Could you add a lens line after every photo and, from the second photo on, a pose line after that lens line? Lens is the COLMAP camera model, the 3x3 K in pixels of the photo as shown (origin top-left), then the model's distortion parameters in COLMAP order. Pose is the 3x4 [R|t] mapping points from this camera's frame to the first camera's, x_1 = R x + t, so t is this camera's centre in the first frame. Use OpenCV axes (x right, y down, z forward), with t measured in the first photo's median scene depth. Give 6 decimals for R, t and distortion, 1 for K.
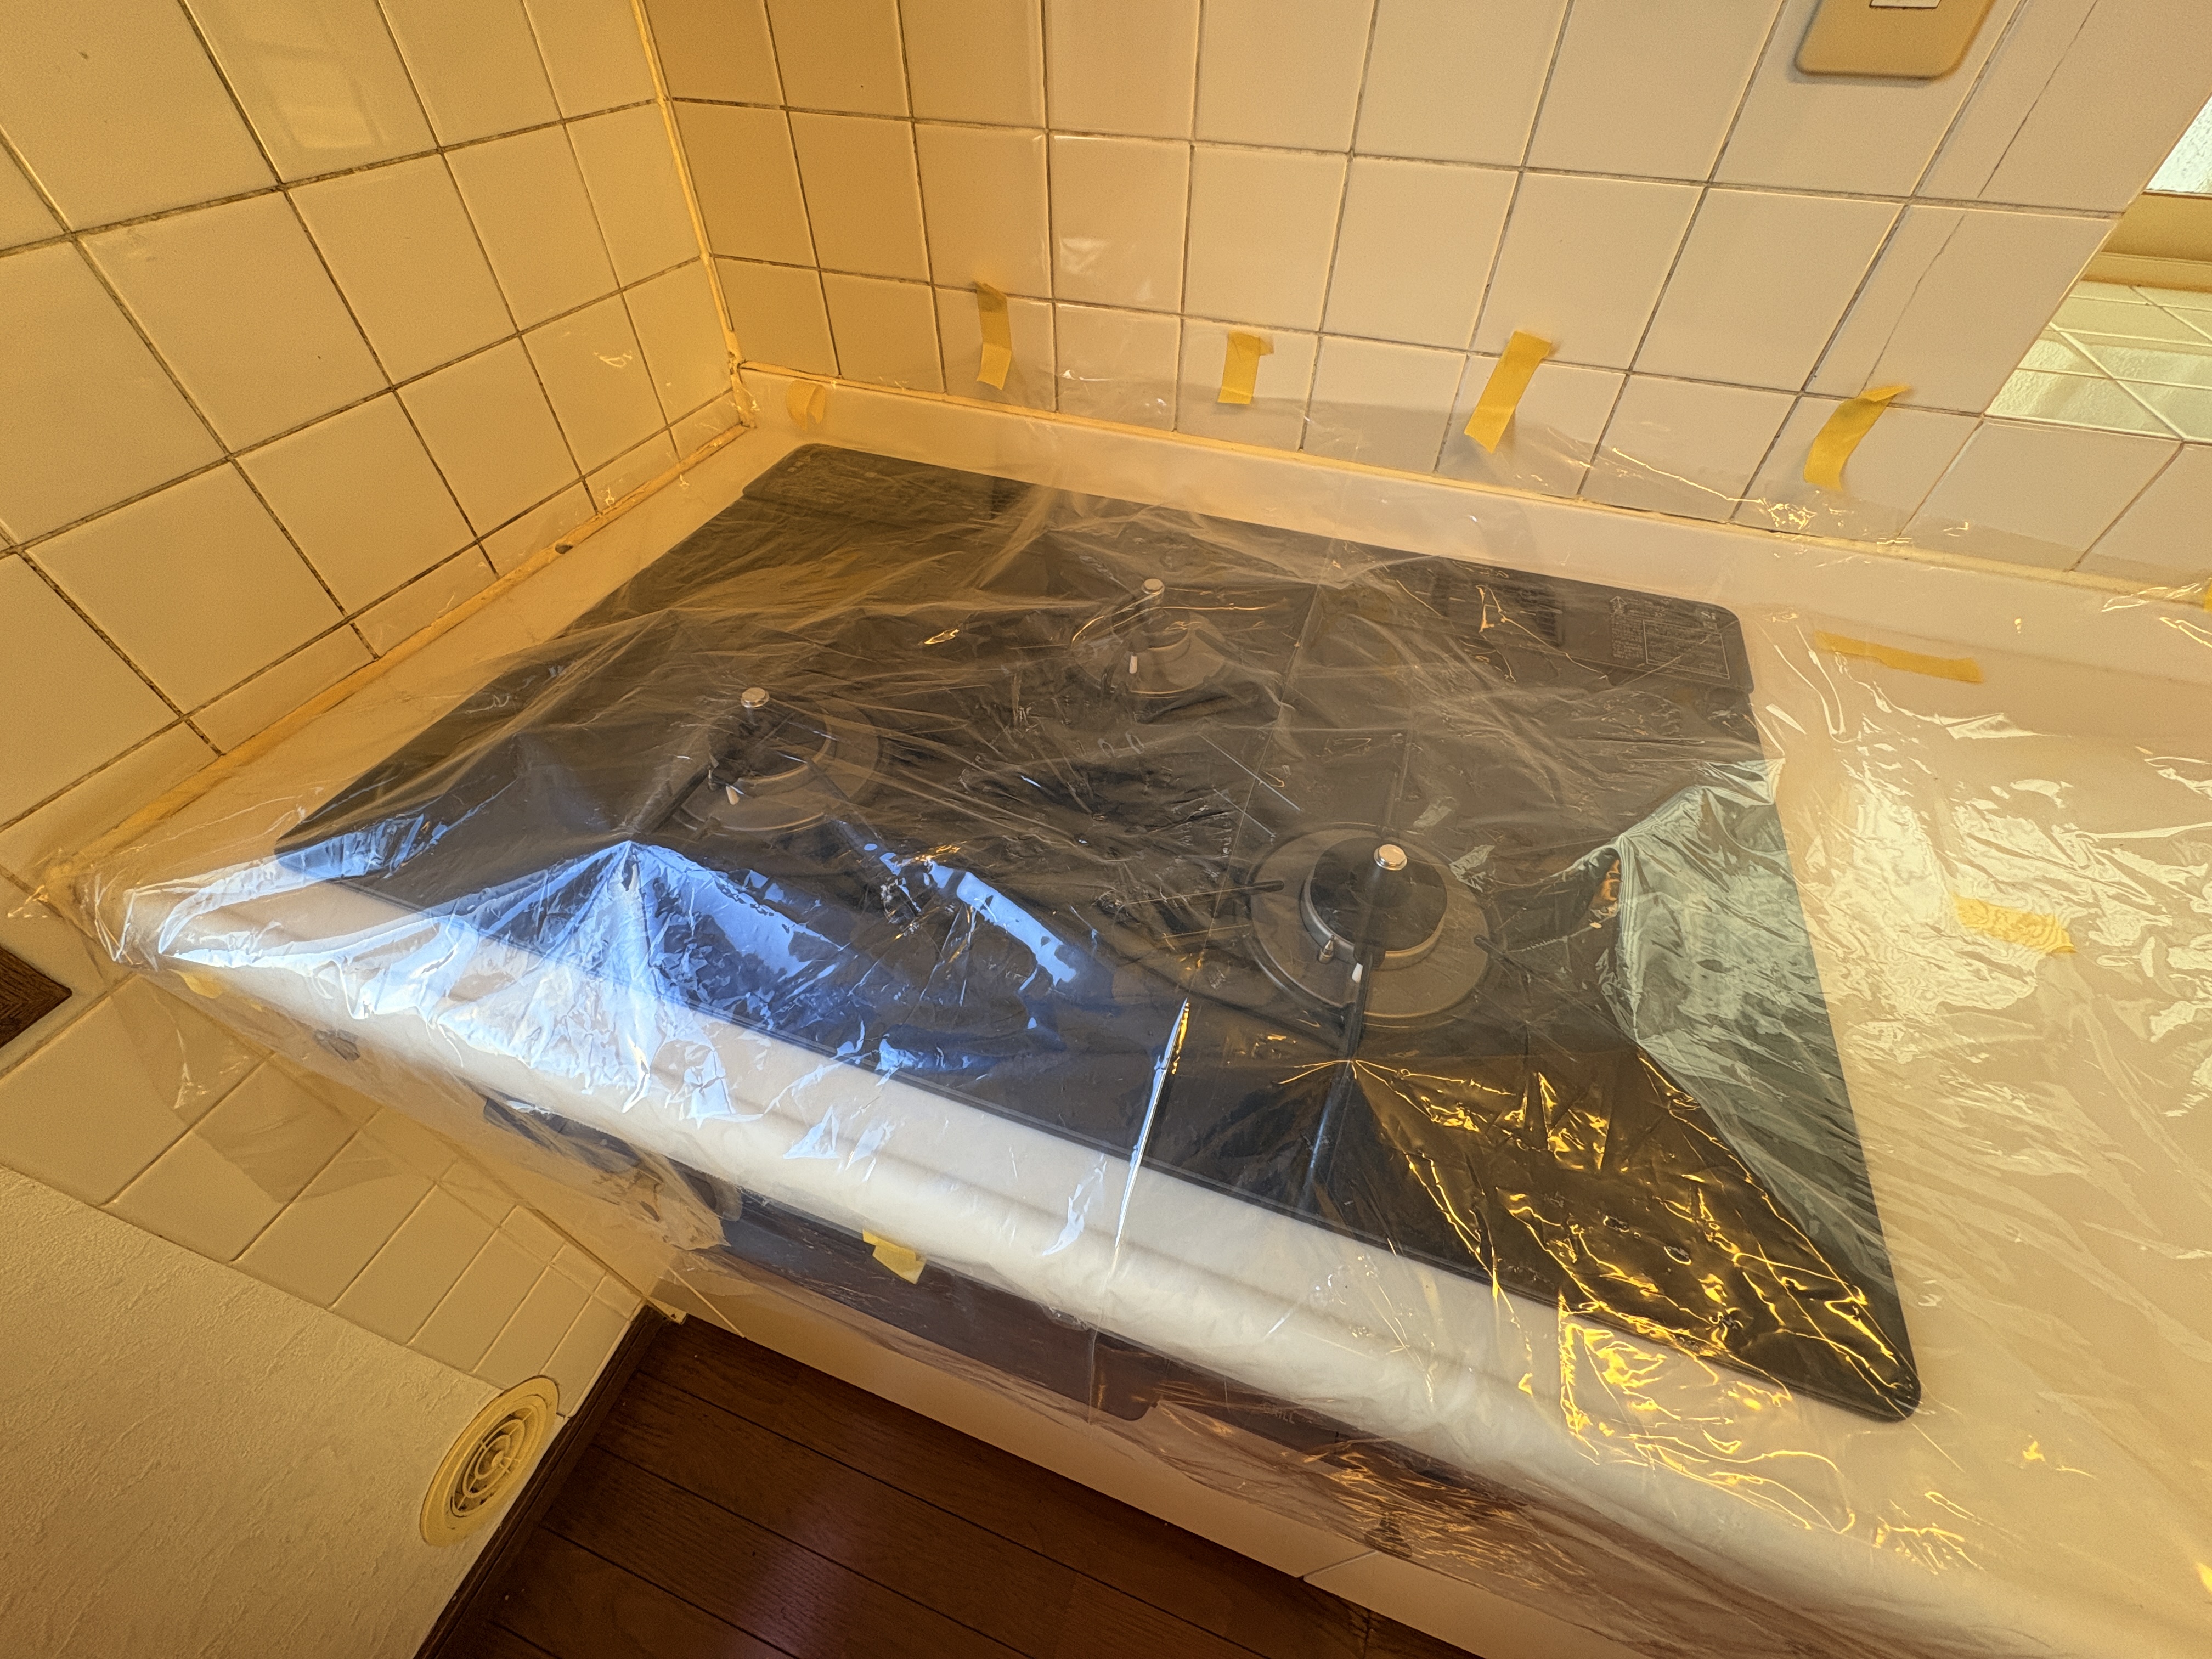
lens RADIAL K [[880.9, 0, 1106.0], [0, 880.9, 829.5], [0, 0, 1]] dist [0.001138, 0.000424]
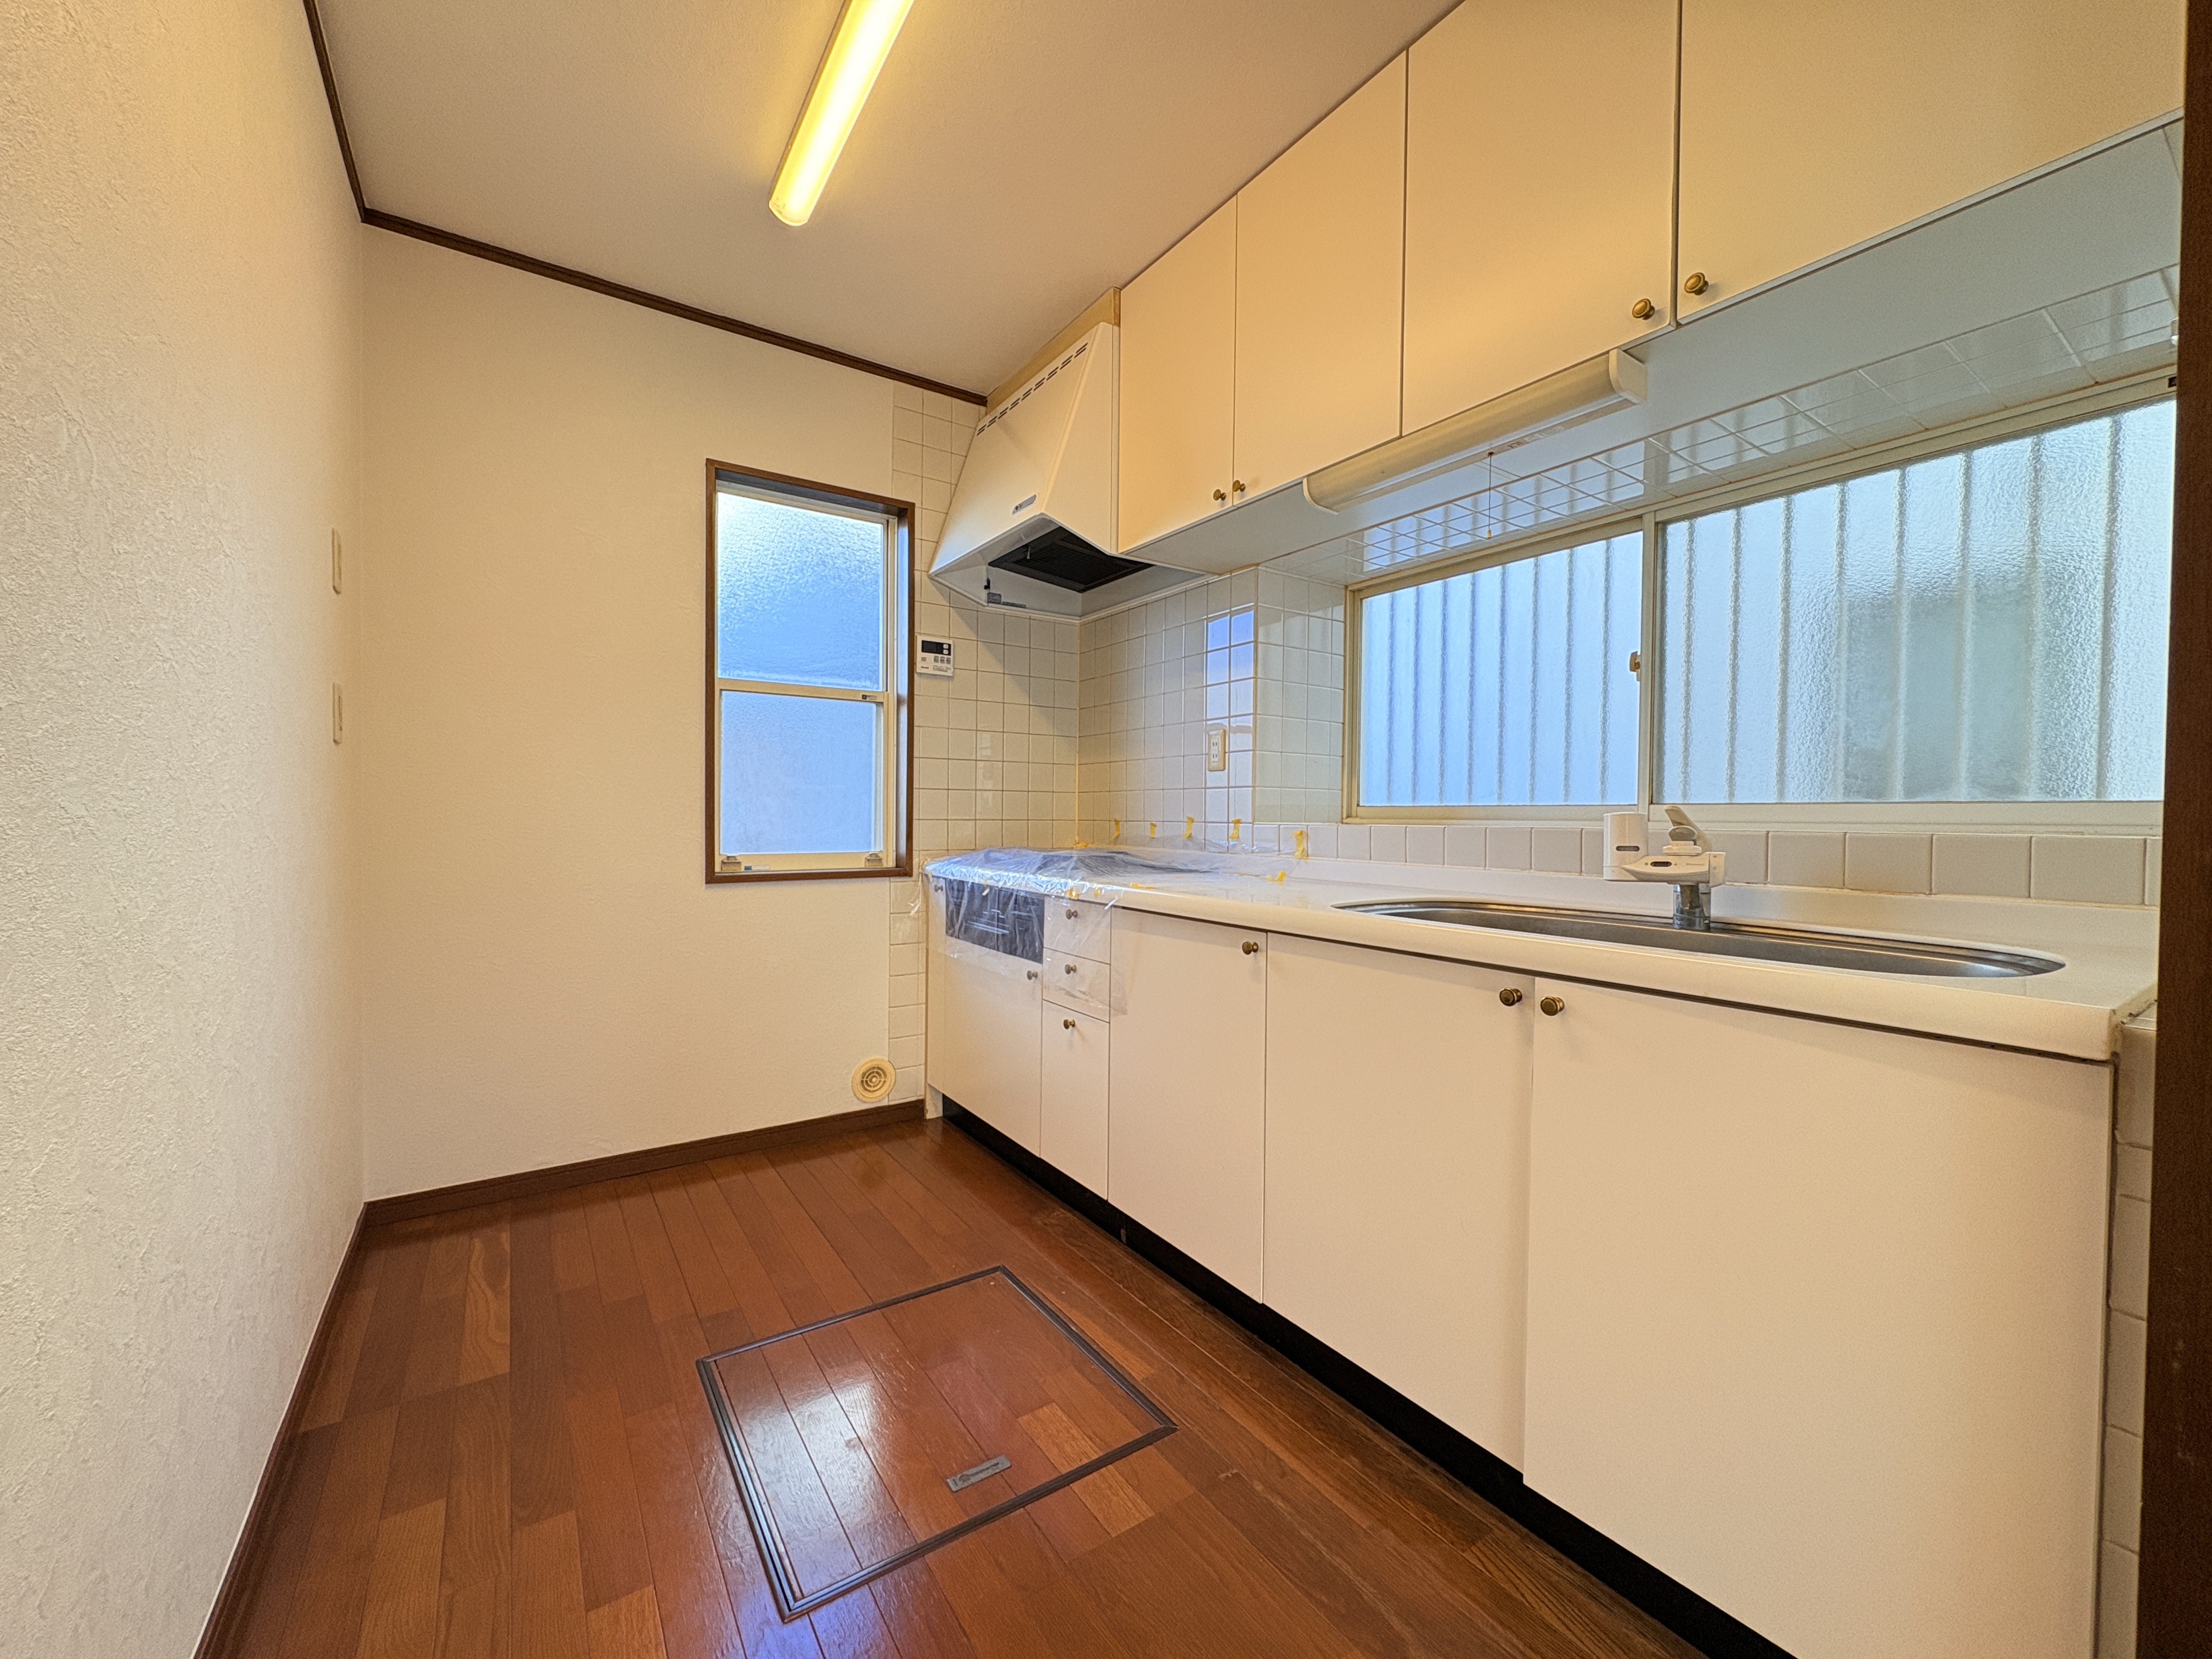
lens RADIAL K [[880.9, 0, 1106.0], [0, 880.9, 829.5], [0, 0, 1]] dist [0.001138, 0.000424]
pose [[0.800750, 0.008474, -0.598939, 2.492534], [-0.438787, 0.688961, -0.576887, 2.003641], [0.407757, 0.724749, 0.555403, -1.442573]]
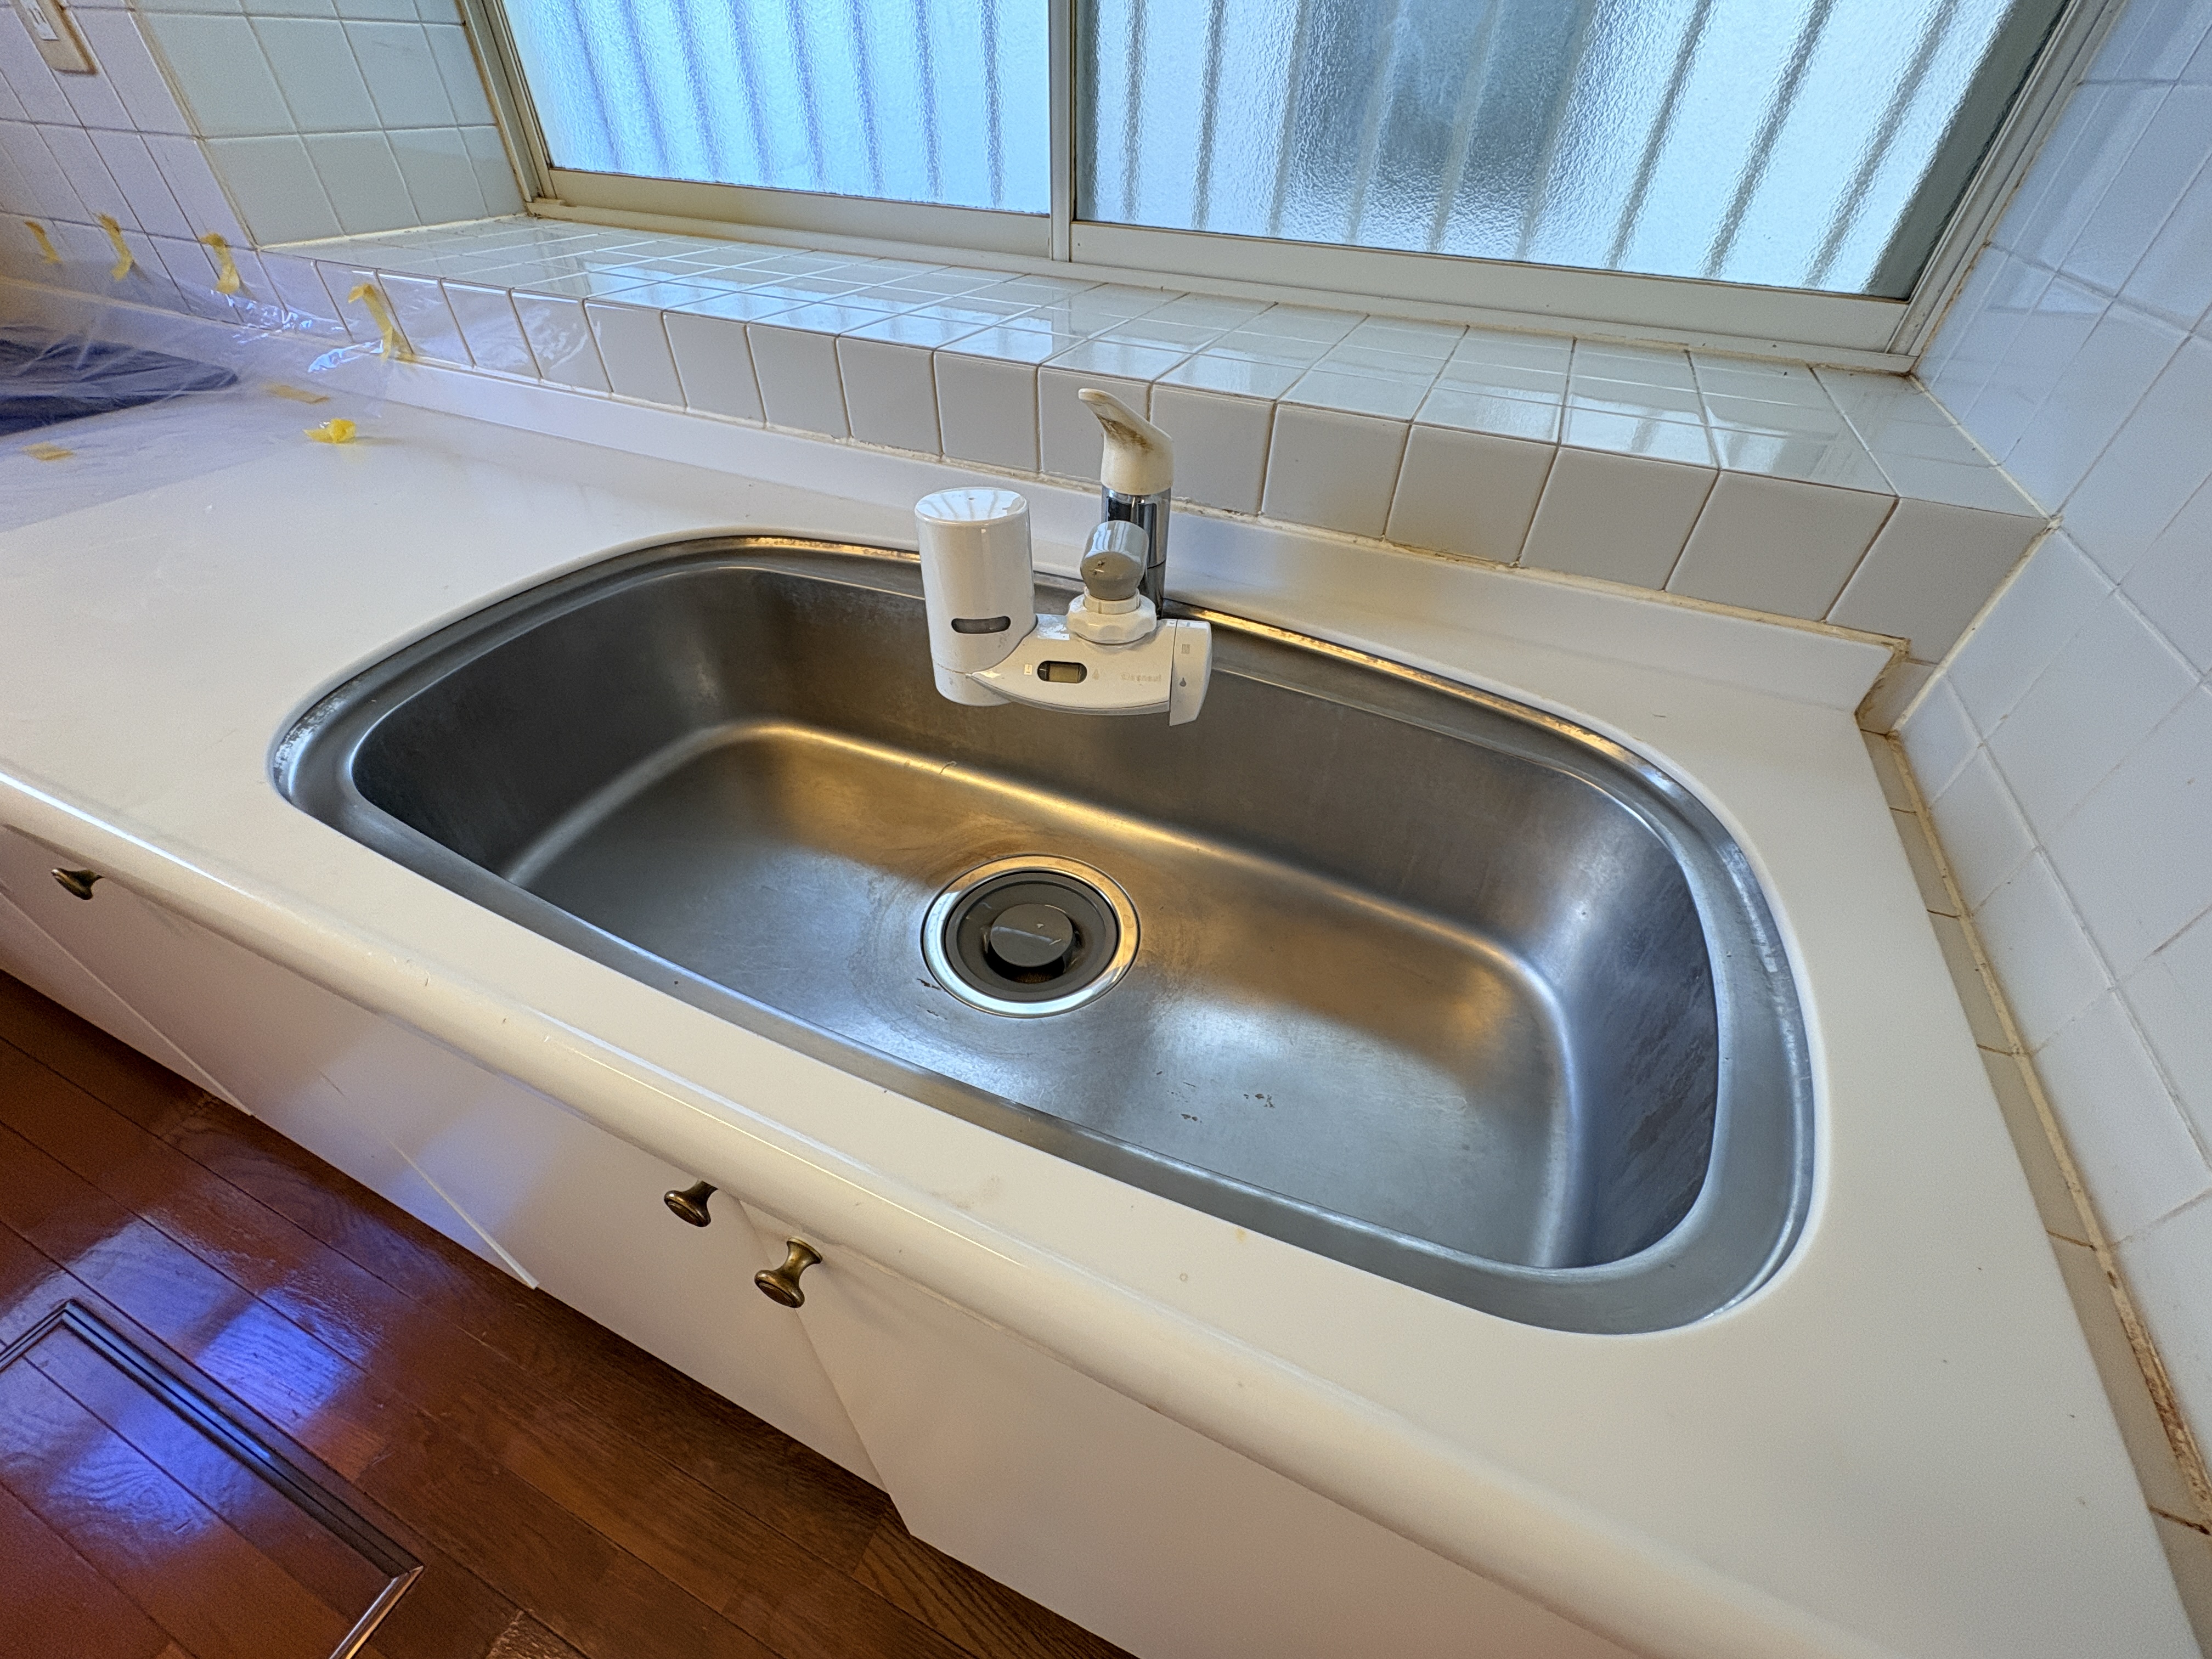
lens RADIAL K [[878.8, 0, 1112.8], [0, 878.8, 828.9], [0, 0, 1]] dist [-0.000102, -0.000294]
pose [[0.996594, 0.068063, -0.046550, 2.394440], [-0.072340, 0.992613, -0.097398, 0.645400], [0.039577, 0.100434, 0.994156, -0.528110]]
